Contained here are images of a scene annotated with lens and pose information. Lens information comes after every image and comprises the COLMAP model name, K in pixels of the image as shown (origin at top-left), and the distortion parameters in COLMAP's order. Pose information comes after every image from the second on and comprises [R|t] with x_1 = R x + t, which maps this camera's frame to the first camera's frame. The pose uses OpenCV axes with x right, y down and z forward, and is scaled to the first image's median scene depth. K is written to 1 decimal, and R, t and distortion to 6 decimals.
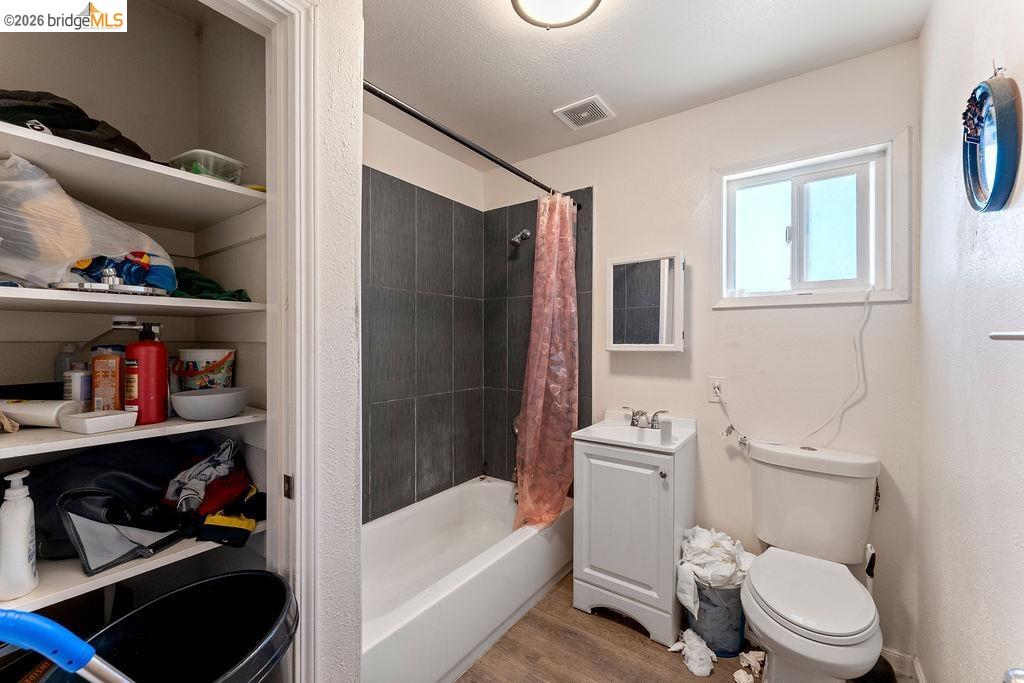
lens RADIAL K [[414.8, 0, 510.2], [0, 414.8, 340.8], [0, 0, 1]] dist [-0.002359, 0.000006]
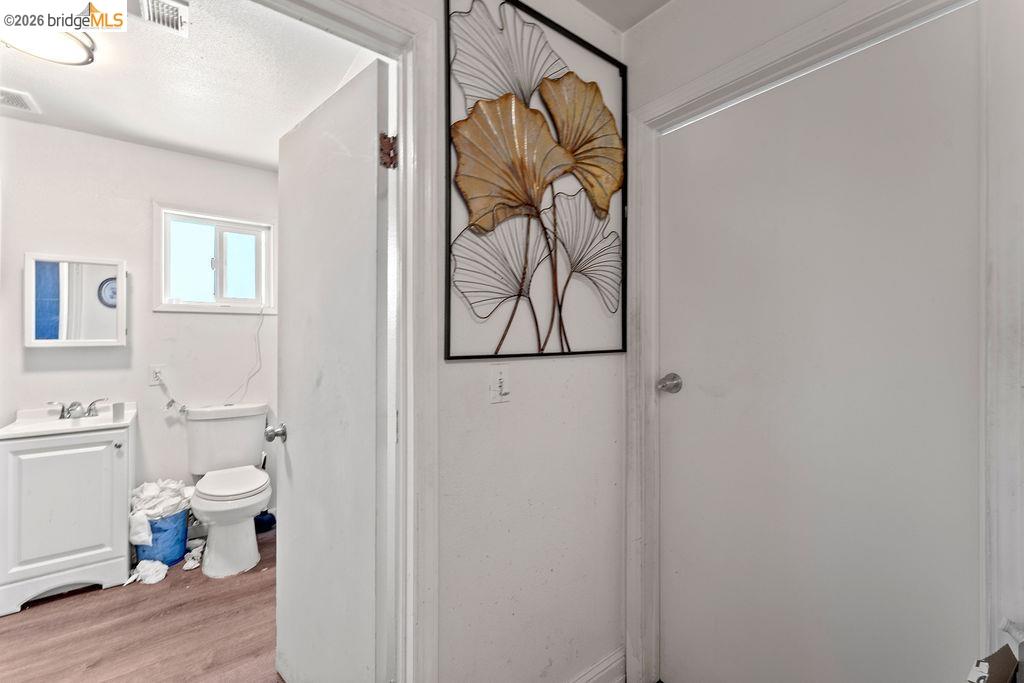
lens RADIAL K [[414.8, 0, 510.5], [0, 414.8, 336.0], [0, 0, 1]] dist [-0.002359, 0.000006]
pose [[0.287486, -0.002967, 0.957780, -0.456092], [0.001133, 0.999996, 0.002758, -0.004470], [-0.957784, 0.000292, 0.287488, -0.454030]]
